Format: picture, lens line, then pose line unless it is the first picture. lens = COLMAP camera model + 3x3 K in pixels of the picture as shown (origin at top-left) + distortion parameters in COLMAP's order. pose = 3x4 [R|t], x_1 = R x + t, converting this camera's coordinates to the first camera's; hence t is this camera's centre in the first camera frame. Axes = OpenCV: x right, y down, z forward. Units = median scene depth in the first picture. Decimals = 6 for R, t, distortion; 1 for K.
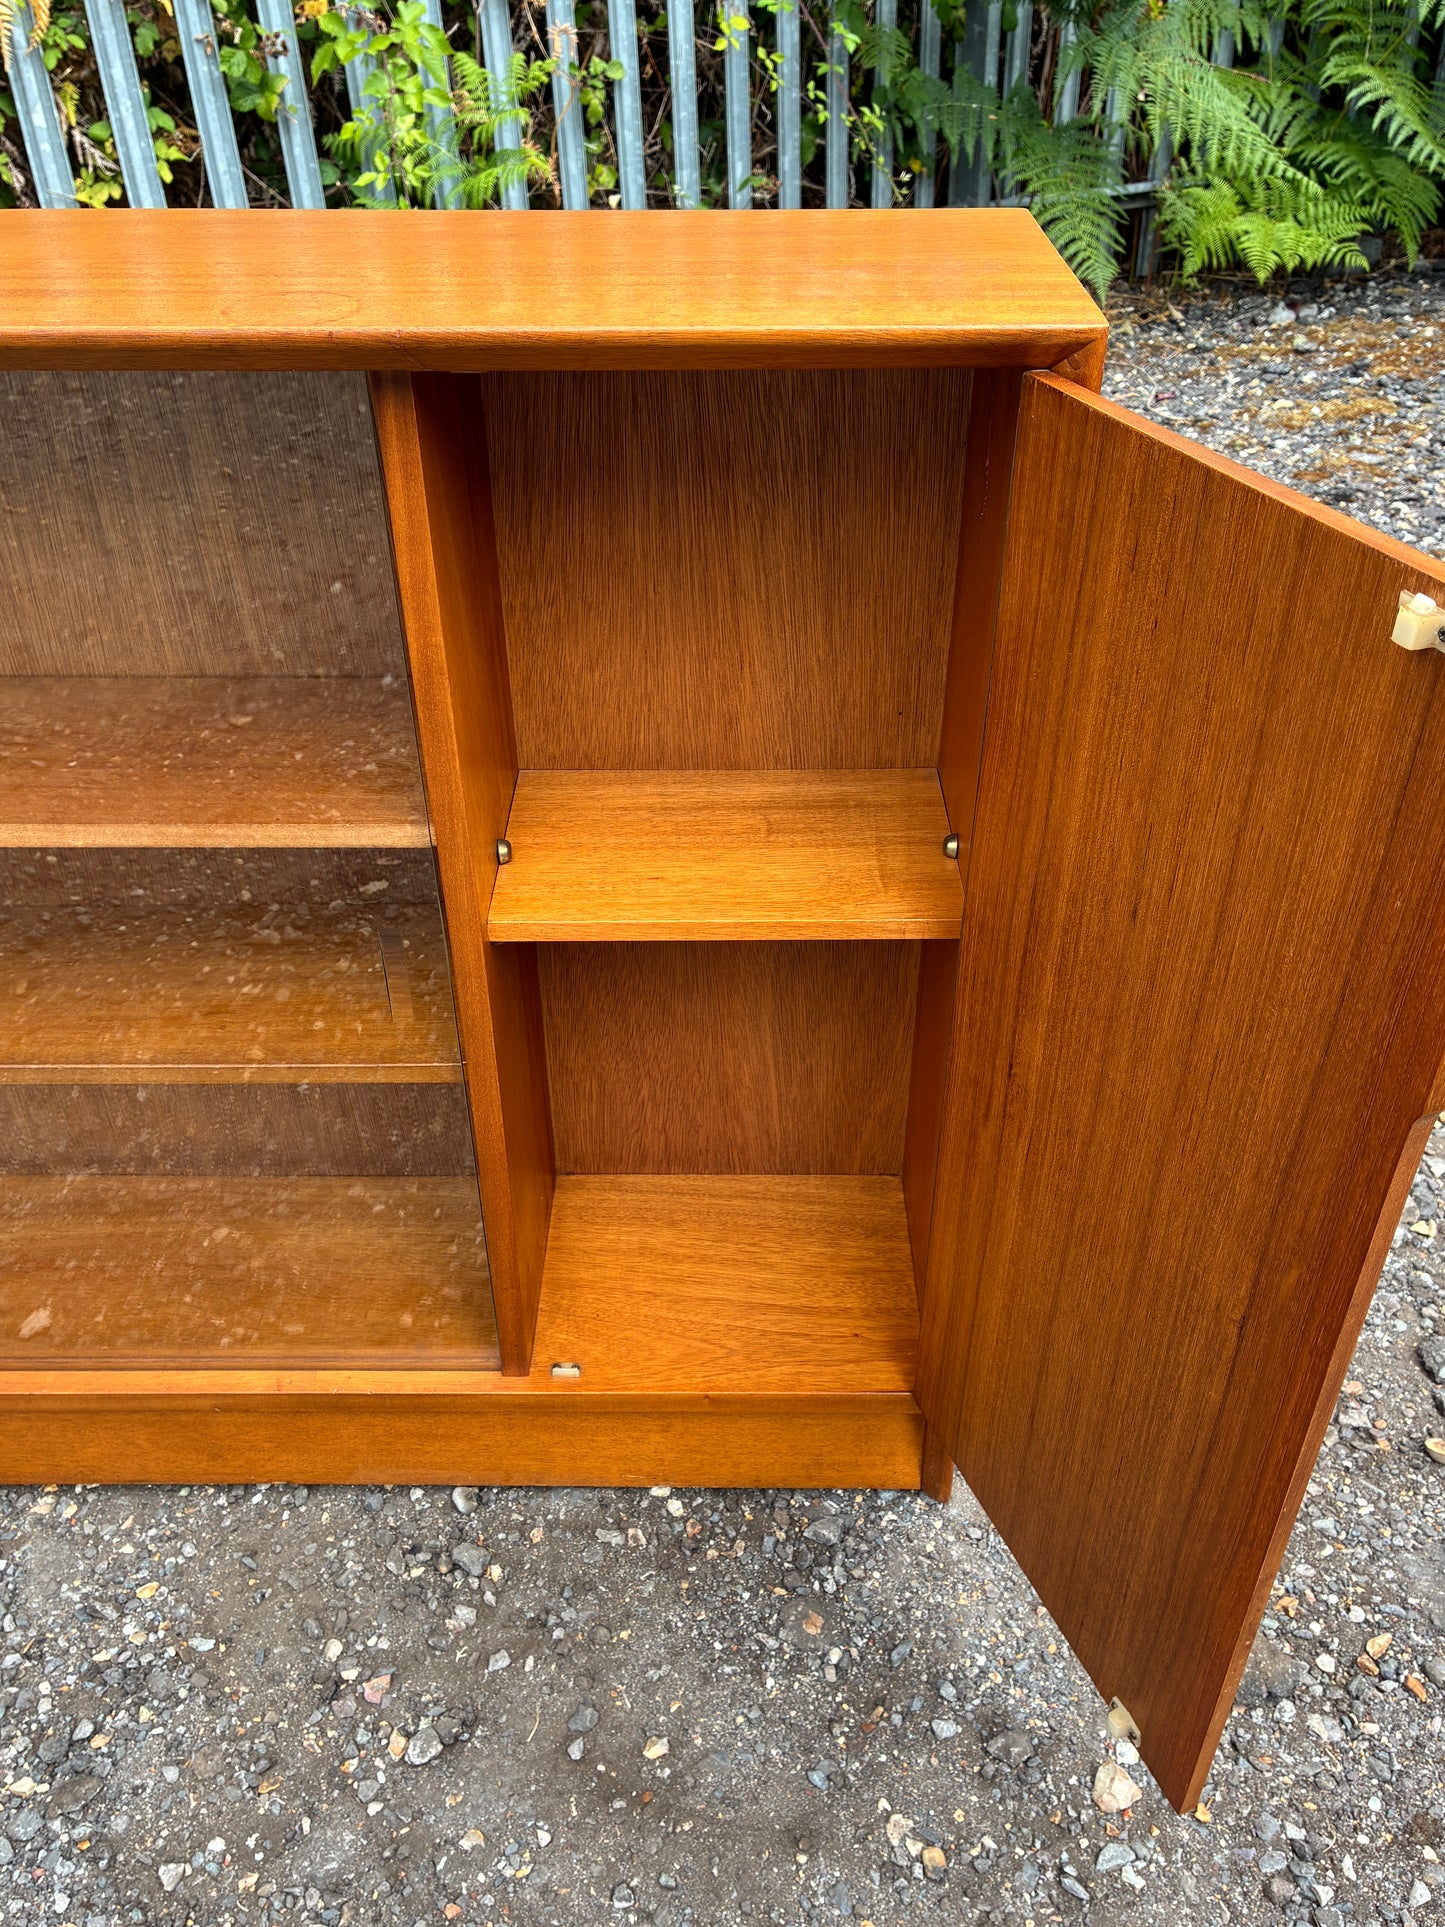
lens RADIAL K [[1575.7, 0, 722.5], [0, 1575.7, 963.5], [0, 0, 1]] dist [0.040031, -0.033027]
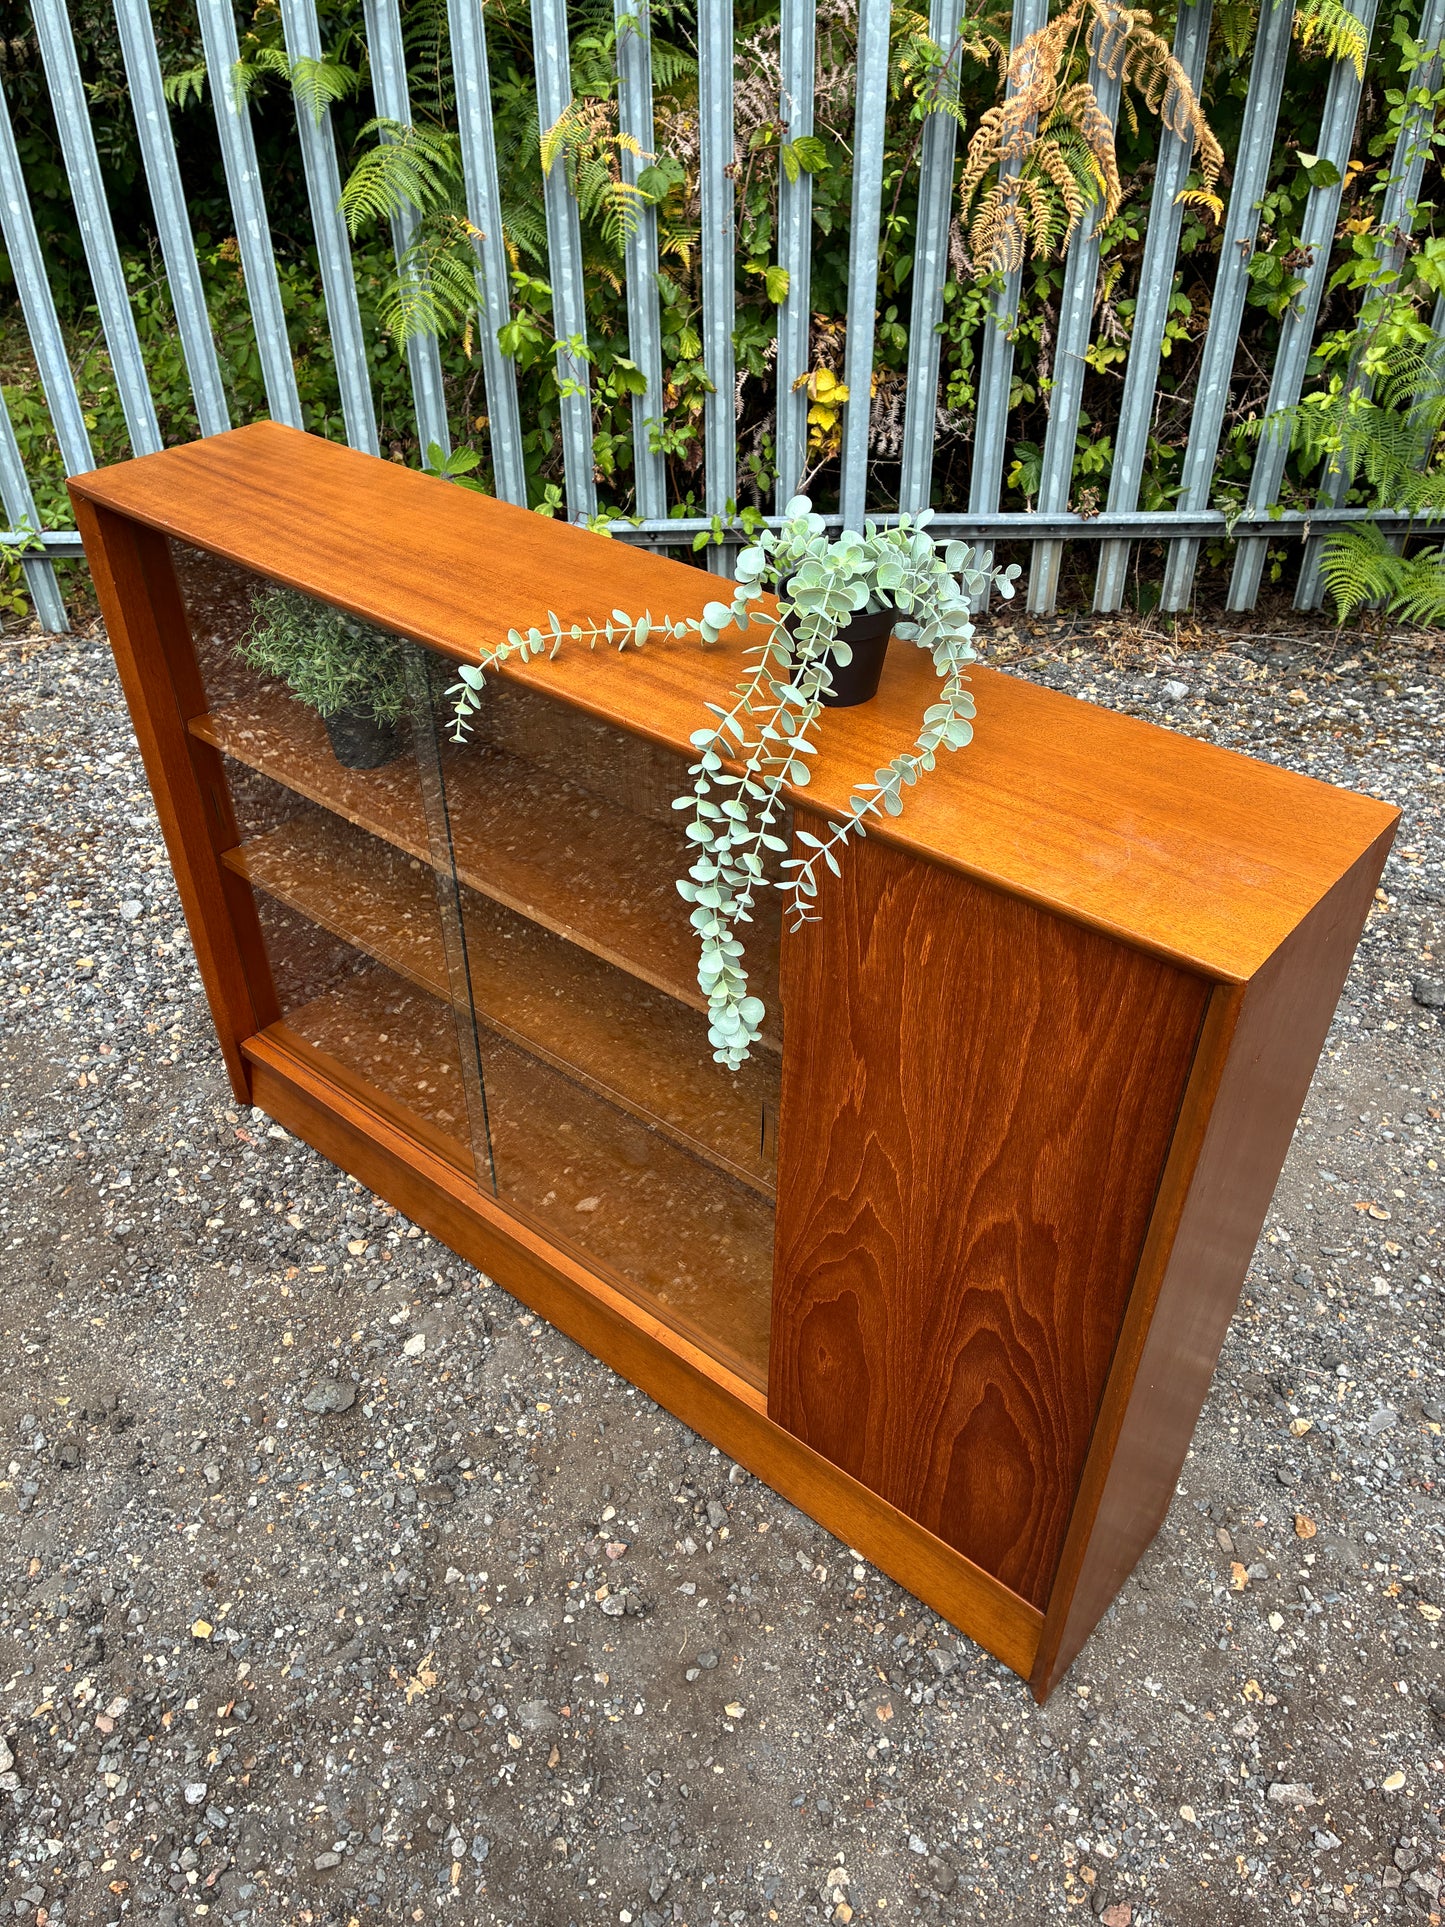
lens RADIAL K [[1472.0, 0, 713.9], [0, 1472.0, 957.1], [0, 0, 1]] dist [0.036662, -0.028432]
pose [[0.768004, 0.394584, -0.504454, 0.314540], [-0.384117, 0.914061, 0.130180, -0.251399], [0.512469, 0.093790, 0.853568, -0.167257]]
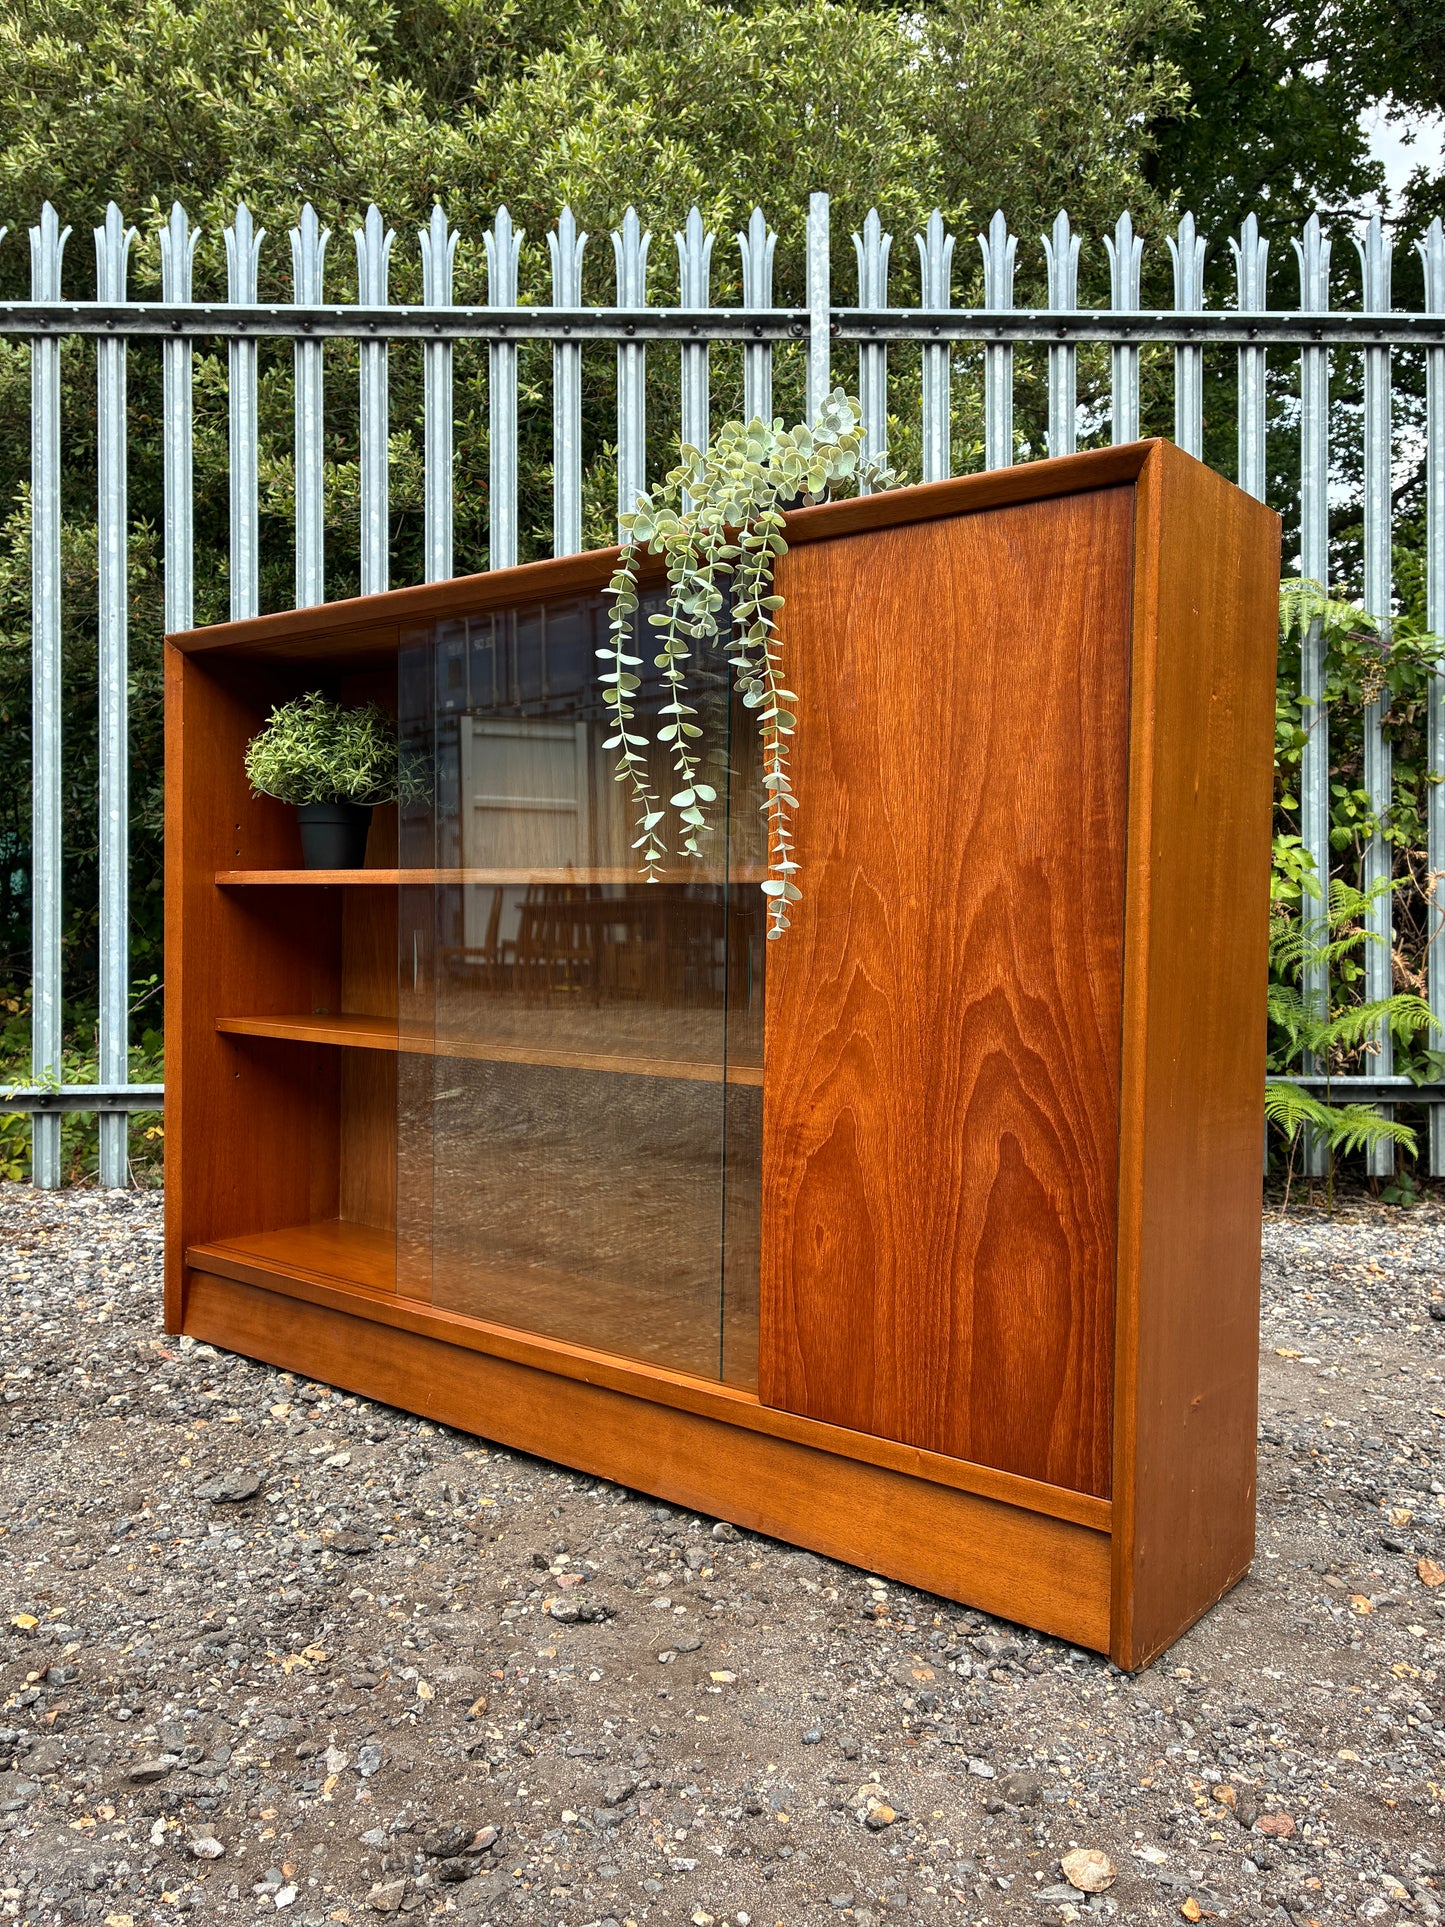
lens RADIAL K [[1472.0, 0, 713.9], [0, 1472.0, 957.1], [0, 0, 1]] dist [0.036662, -0.028432]
pose [[0.779226, 0.031859, -0.625933, 0.506873], [-0.385679, 0.811594, -0.438825, 0.501078], [0.494023, 0.583353, 0.644702, 0.088335]]
